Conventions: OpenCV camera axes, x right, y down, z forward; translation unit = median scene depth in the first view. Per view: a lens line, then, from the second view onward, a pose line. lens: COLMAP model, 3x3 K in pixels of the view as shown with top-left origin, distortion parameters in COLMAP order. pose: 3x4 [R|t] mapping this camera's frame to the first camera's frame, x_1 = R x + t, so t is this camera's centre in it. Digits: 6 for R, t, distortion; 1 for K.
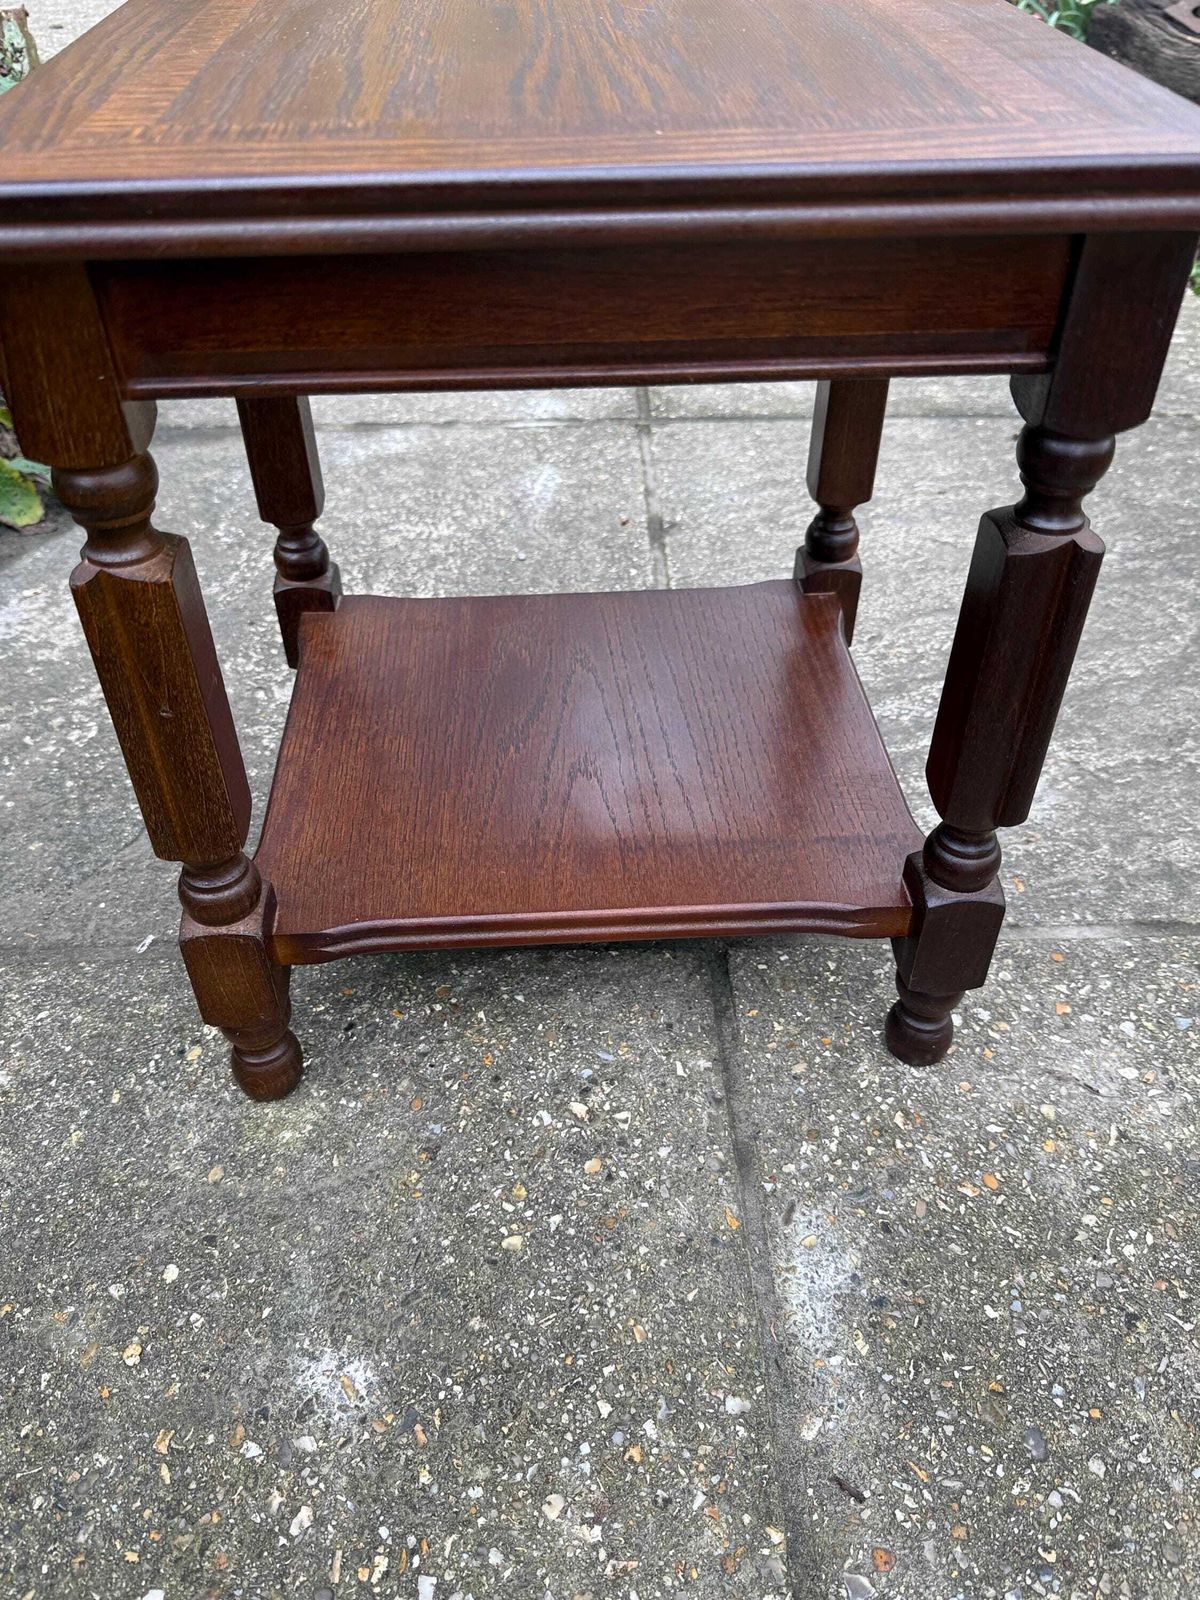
lens RADIAL K [[1275.2, 0, 592.5], [0, 1275.2, 789.4], [0, 0, 1]] dist [0.002687, -0.022275]
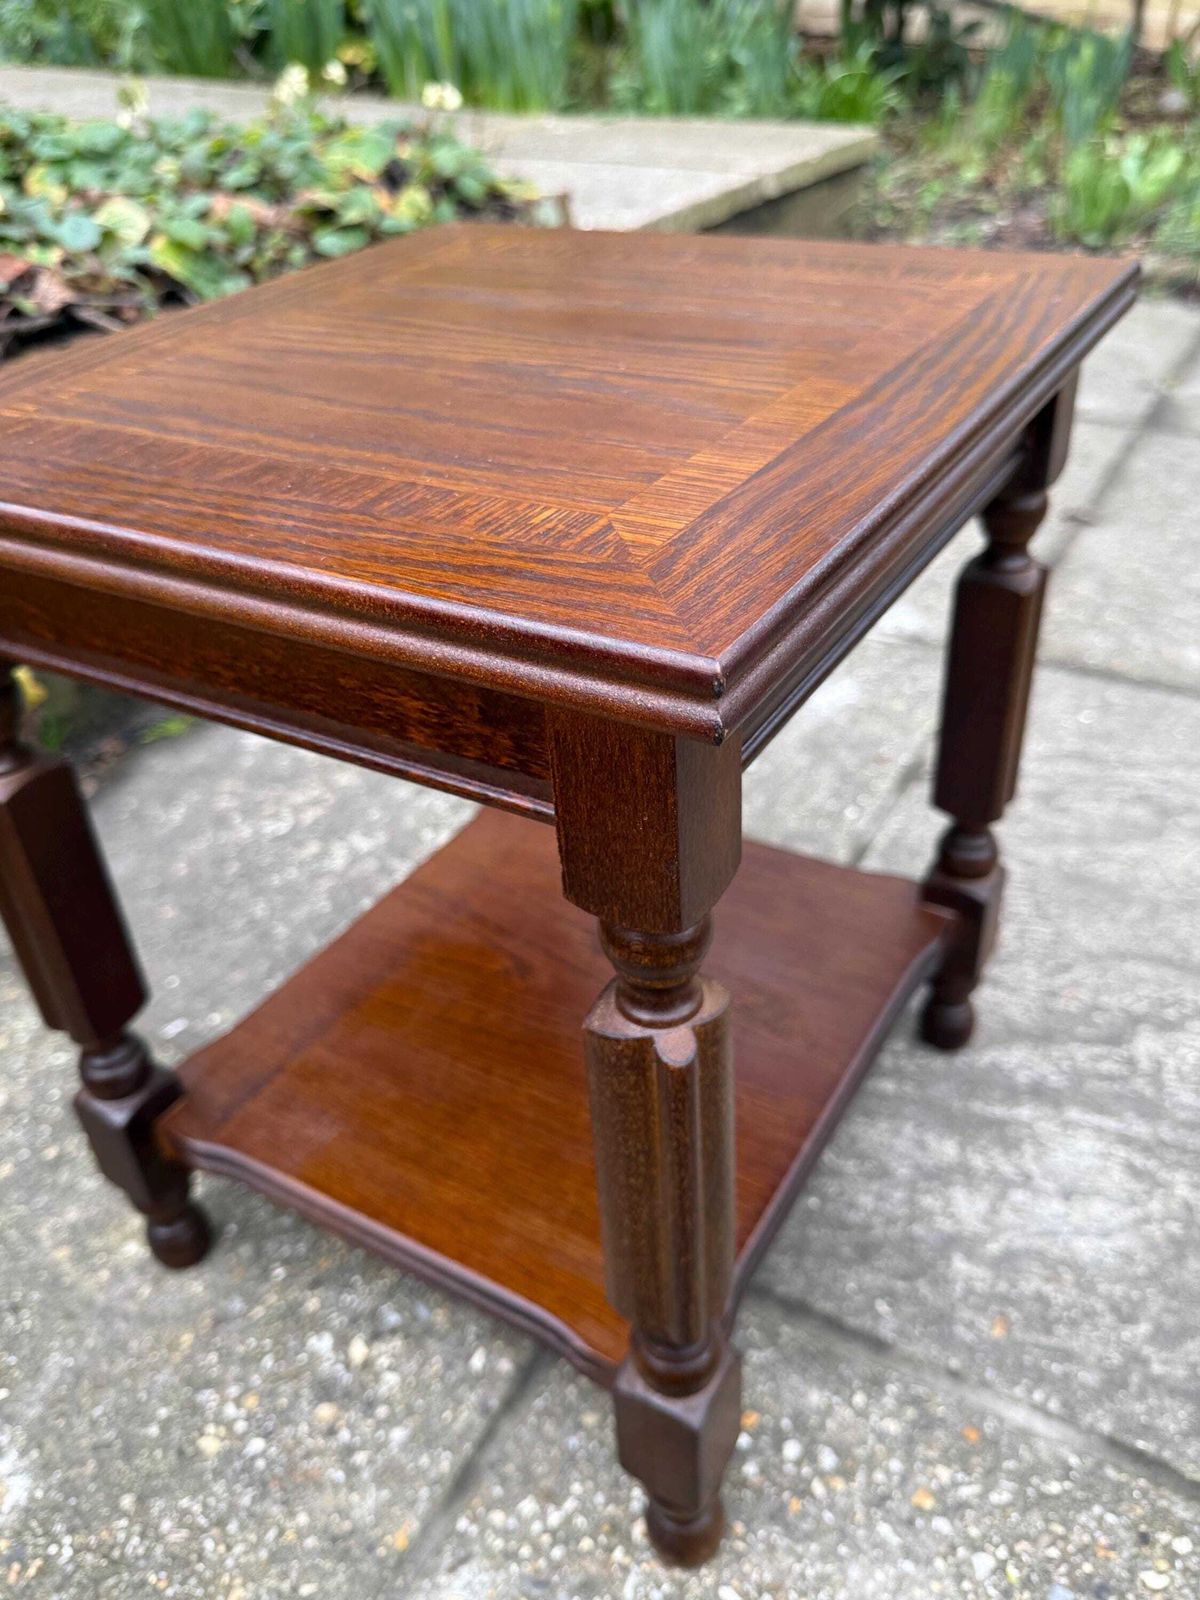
lens RADIAL K [[1304.4, 0, 596.0], [0, 1304.4, 788.2], [0, 0, 1]] dist [-0.027657, 0.001381]
pose [[0.856368, 0.257746, -0.447438, 0.483872], [-0.300373, 0.953477, -0.025646, -0.185317], [0.420012, 0.156360, 0.893947, 0.137259]]
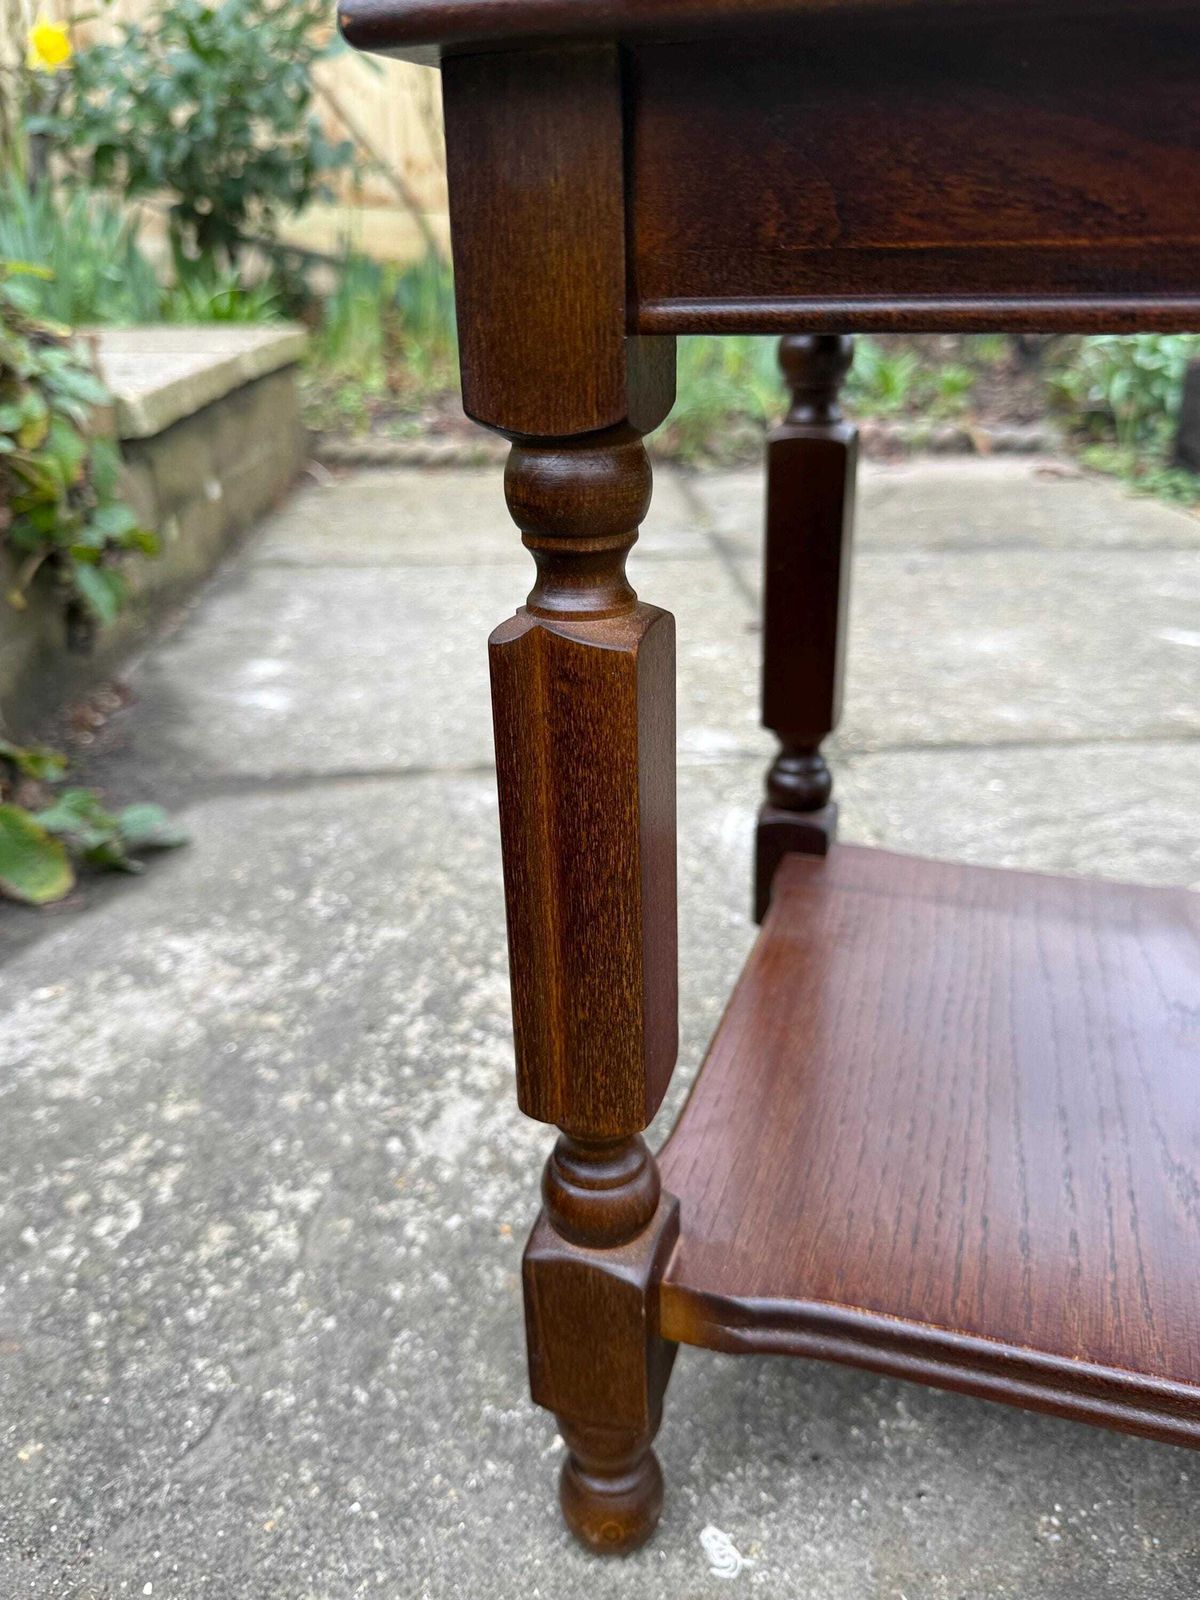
lens RADIAL K [[1304.4, 0, 590.1], [0, 1304.4, 787.4], [0, 0, 1]] dist [-0.027657, 0.001381]
pose [[0.999674, -0.025498, -0.001142, -0.233761], [0.024105, 0.957870, -0.286188, -0.085991], [0.008391, 0.286067, 0.958173, 0.481550]]
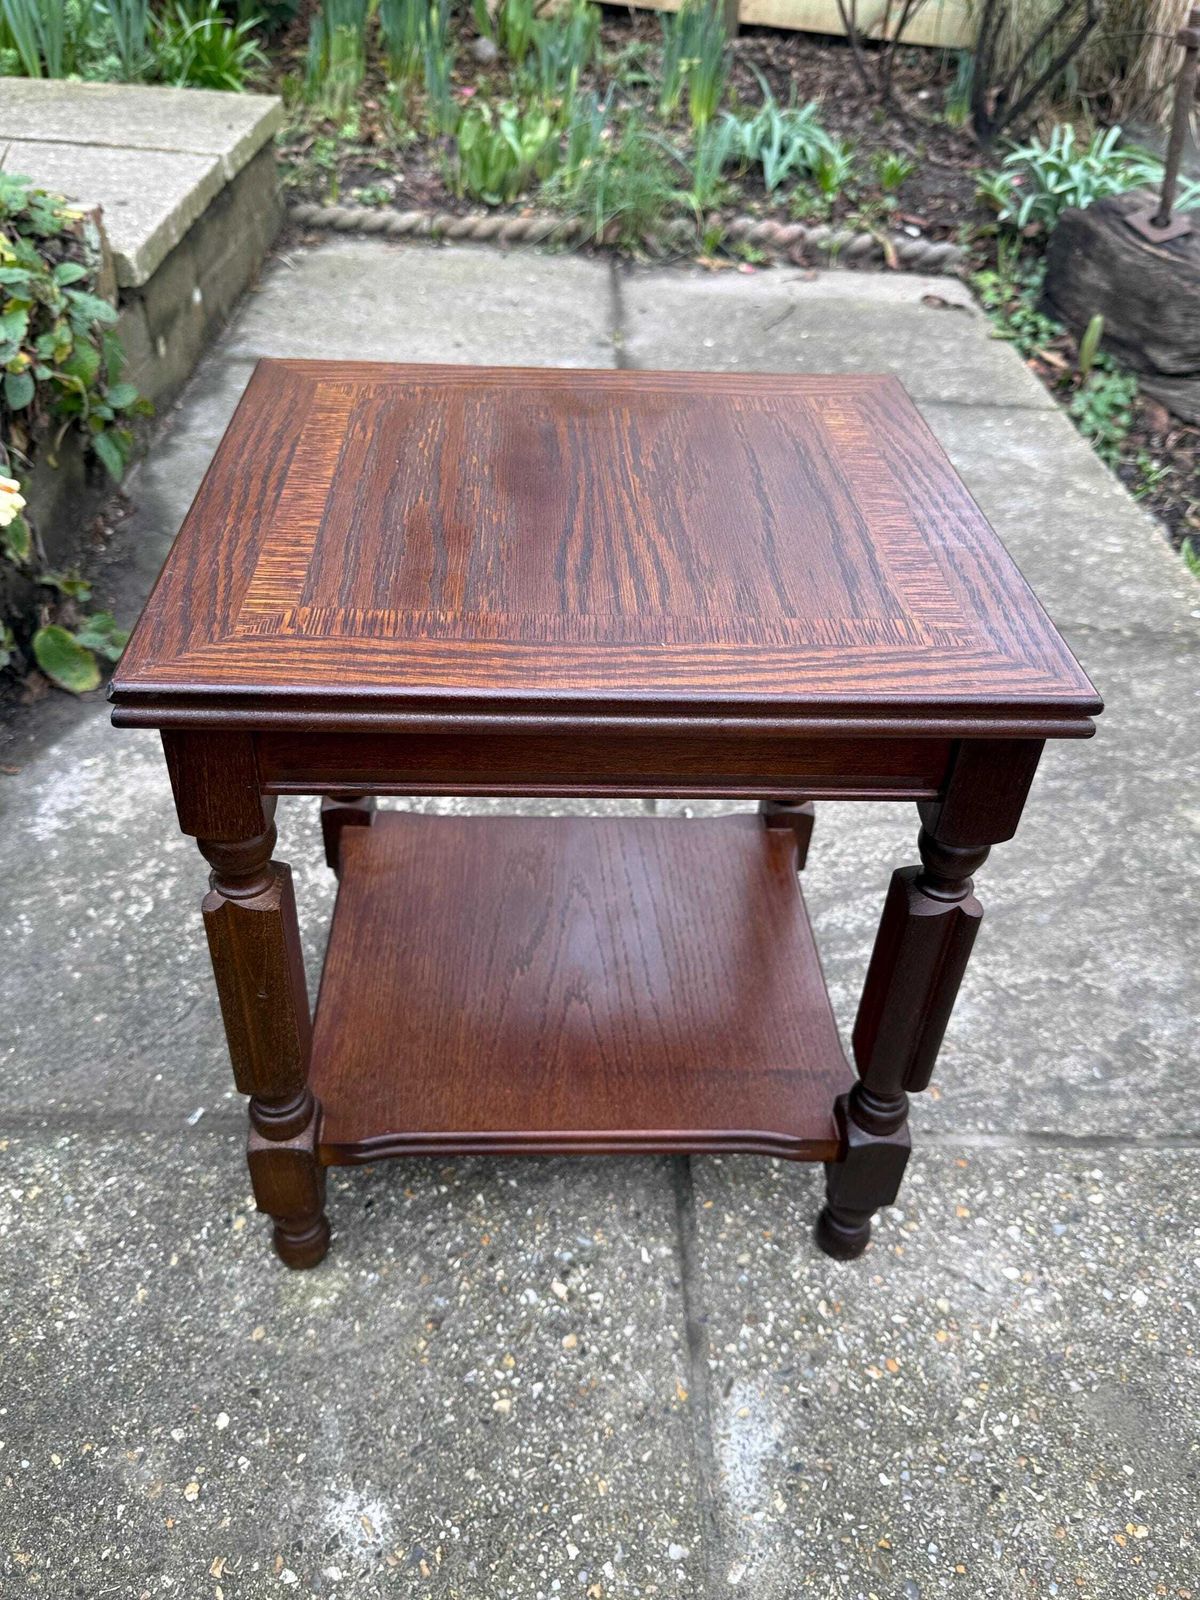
lens RADIAL K [[1275.2, 0, 601.8], [0, 1275.2, 782.8], [0, 0, 1]] dist [0.002687, -0.022275]
pose [[0.998352, 0.050483, 0.027308, -0.029161], [-0.049344, 0.997945, -0.040876, -0.185042], [-0.029315, 0.039461, 0.998791, -0.236796]]
